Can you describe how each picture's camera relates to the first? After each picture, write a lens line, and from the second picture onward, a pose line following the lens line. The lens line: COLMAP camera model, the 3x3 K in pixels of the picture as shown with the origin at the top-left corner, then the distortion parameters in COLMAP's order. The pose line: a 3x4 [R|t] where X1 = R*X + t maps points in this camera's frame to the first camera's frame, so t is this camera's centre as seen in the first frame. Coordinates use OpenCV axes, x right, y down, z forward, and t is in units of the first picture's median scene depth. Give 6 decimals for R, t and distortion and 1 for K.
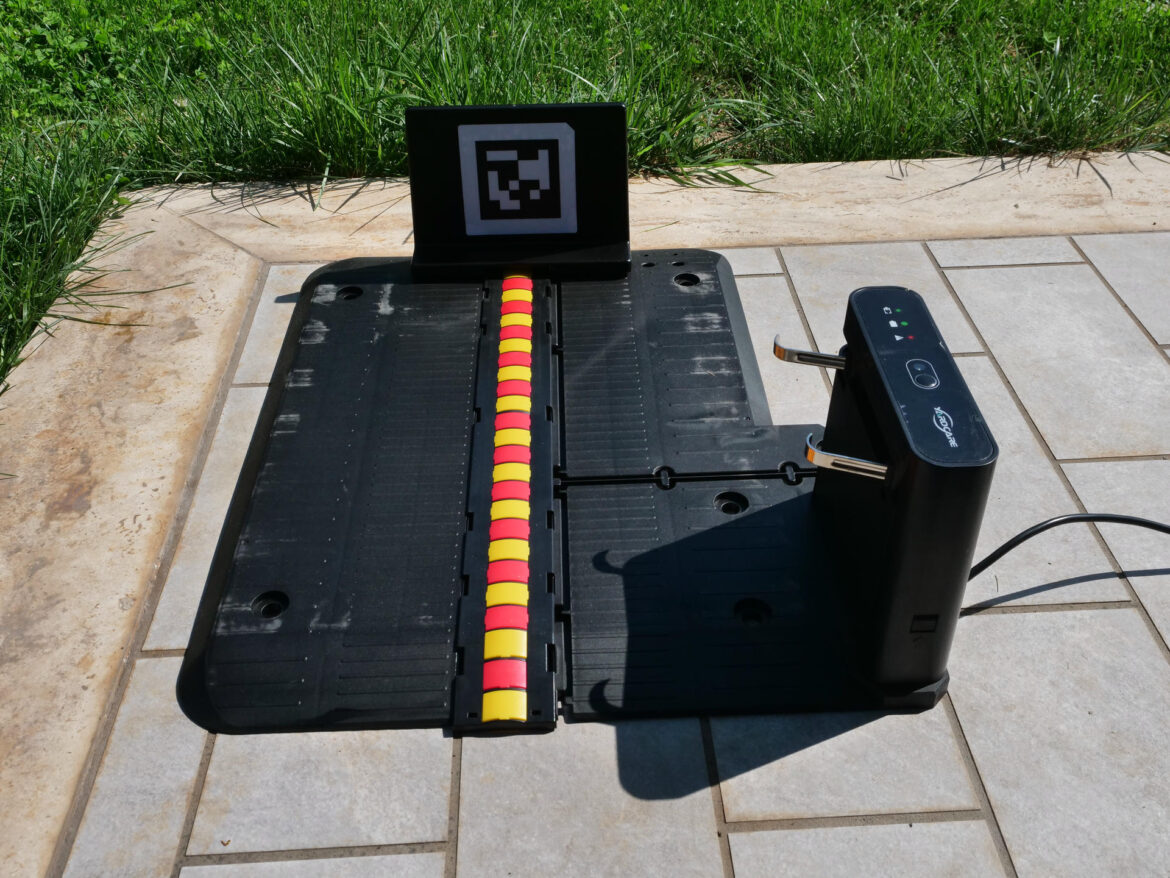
lens RADIAL K [[1142.9, 0, 581.6], [0, 1142.9, 437.2], [0, 0, 1]] dist [0.003685, 0.000000]
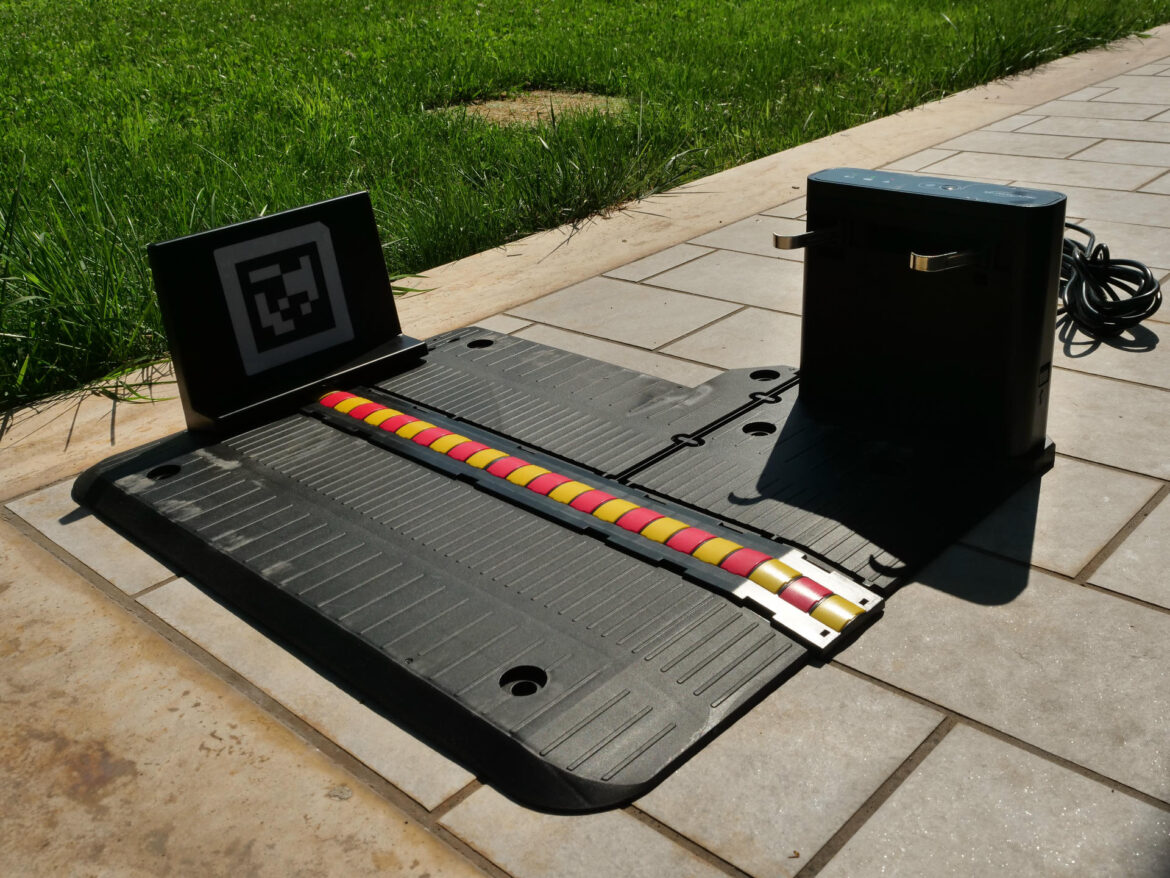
lens RADIAL K [[1142.9, 0, 584.8], [0, 1142.9, 440.4], [0, 0, 1]] dist [0.003685, 0.000000]
pose [[0.721778, -0.327982, 0.609479, -0.591316], [0.473577, 0.876212, -0.089315, 0.081692], [-0.504739, 0.353101, 0.787755, 0.269304]]
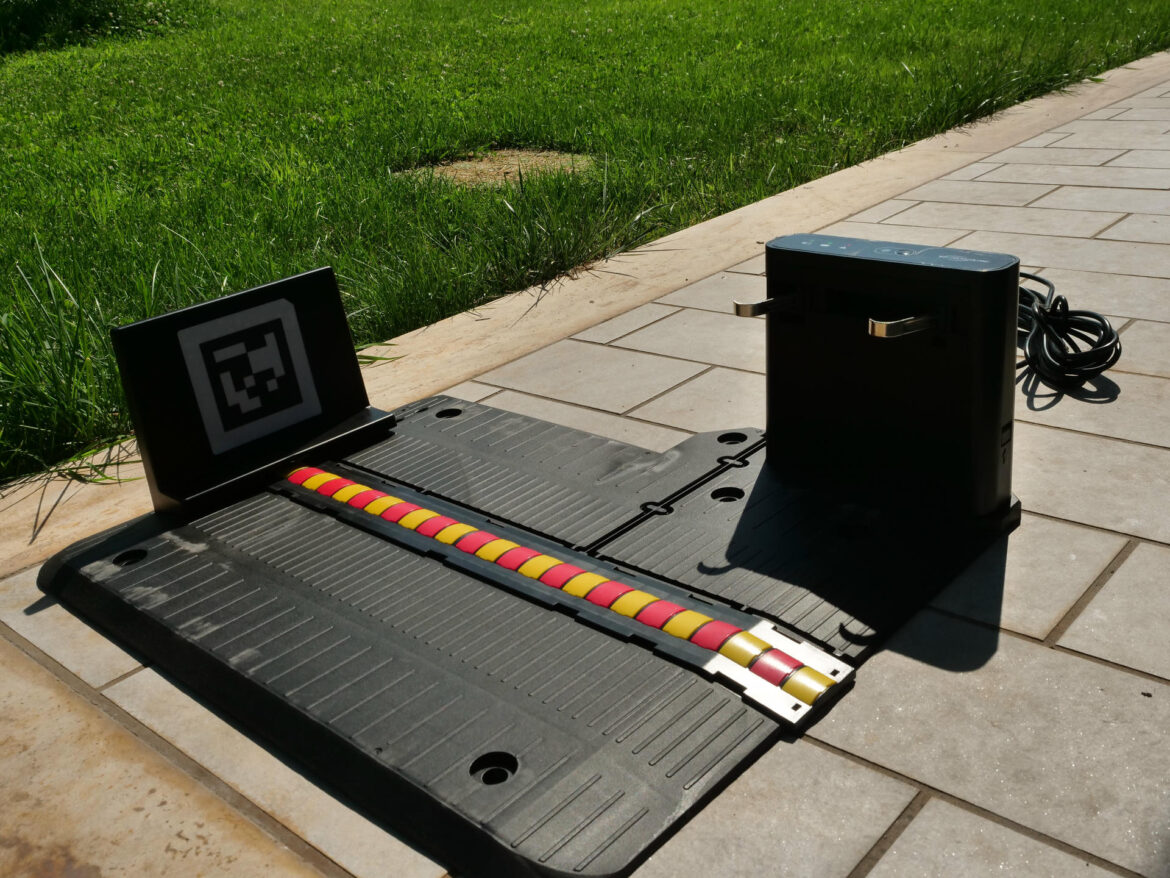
lens RADIAL K [[1142.9, 0, 583.9], [0, 1142.9, 441.5], [0, 0, 1]] dist [0.003685, 0.000000]
pose [[0.701306, -0.326681, 0.633601, -0.576125], [0.502831, 0.856722, -0.114842, 0.067889], [-0.505303, 0.399134, 0.765089, 0.255412]]
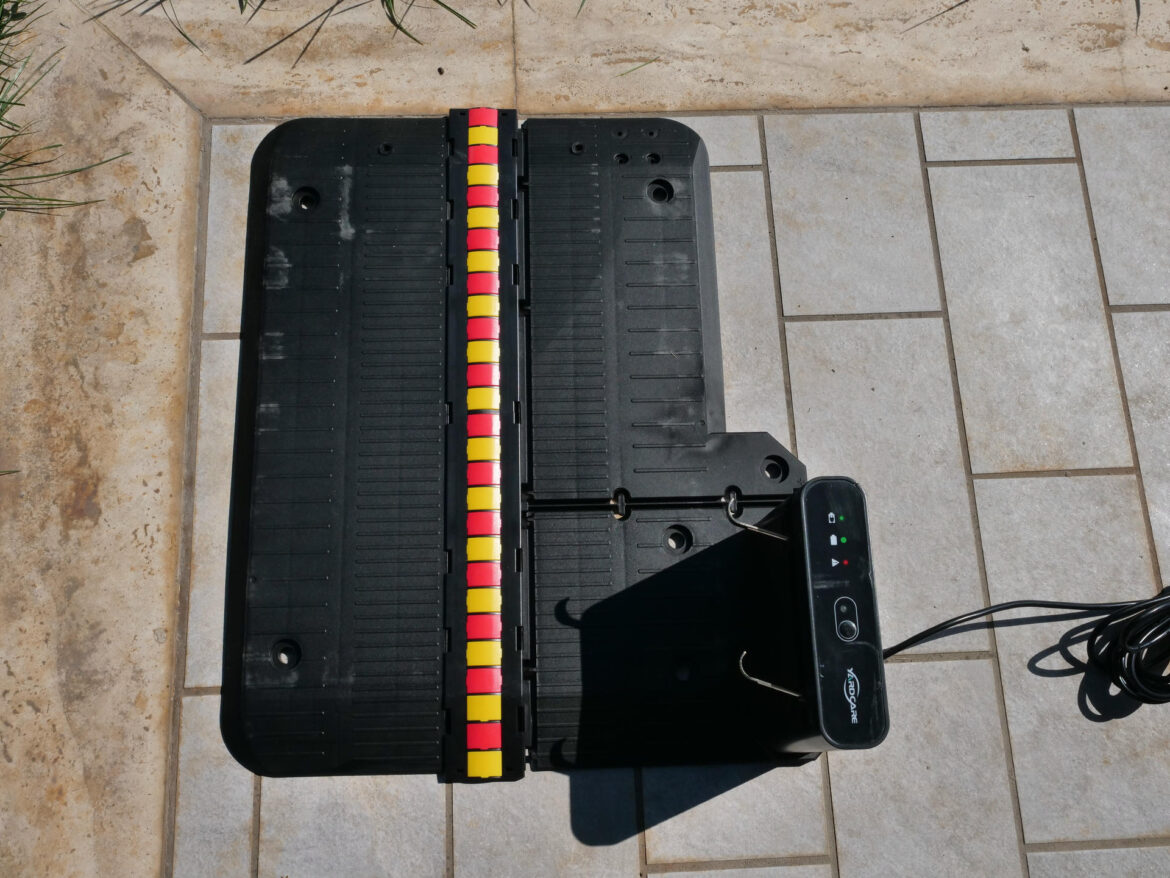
lens RADIAL K [[1142.9, 0, 580.8], [0, 1142.9, 421.9], [0, 0, 1]] dist [0.003685, 0.000000]
pose [[0.998358, 0.017725, 0.054471, -0.029278], [-0.046252, 0.810424, 0.584015, -0.681192], [-0.033793, -0.585575, 0.809913, 0.142912]]
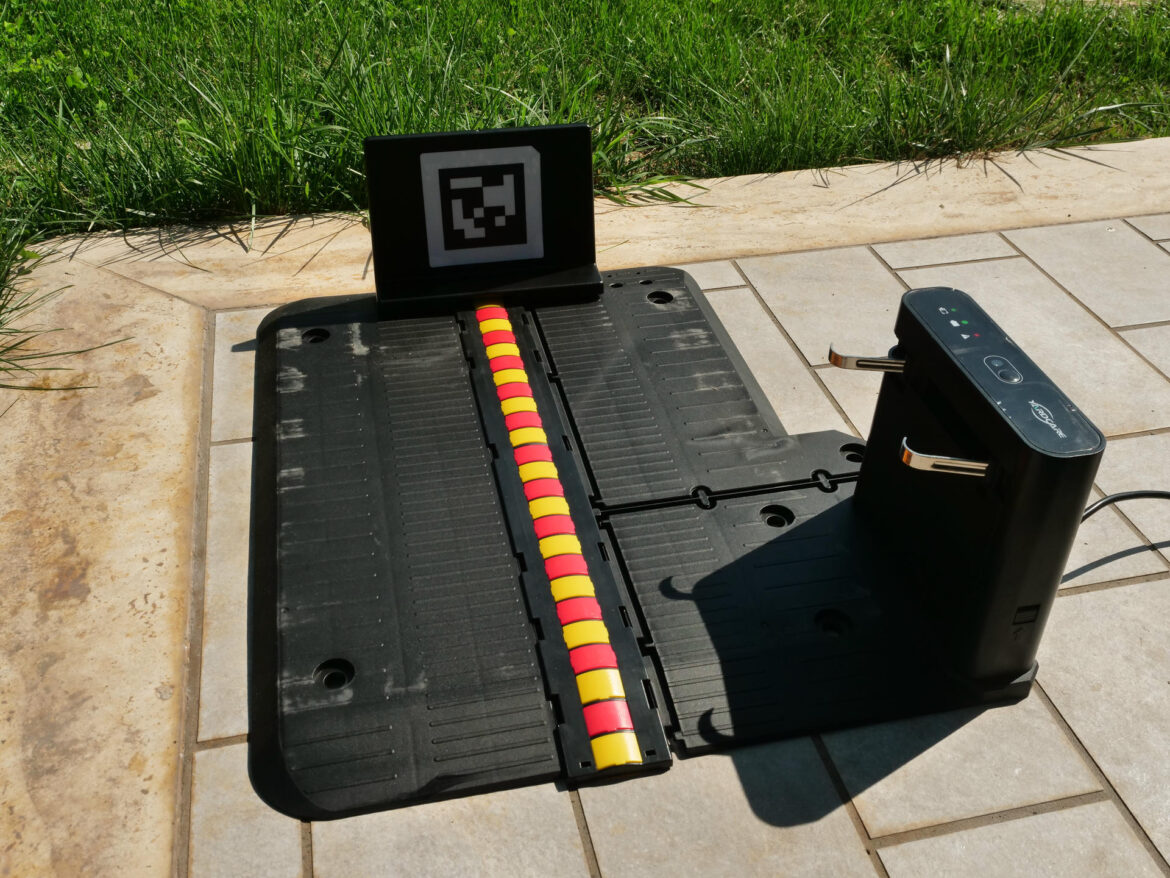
lens RADIAL K [[1142.9, 0, 580.7], [0, 1142.9, 437.6], [0, 0, 1]] dist [0.003685, 0.000000]
pose [[0.983079, -0.087759, 0.160790, -0.184807], [0.091131, 0.995745, -0.013701, -0.011831], [-0.158904, 0.028122, 0.986893, 0.044454]]
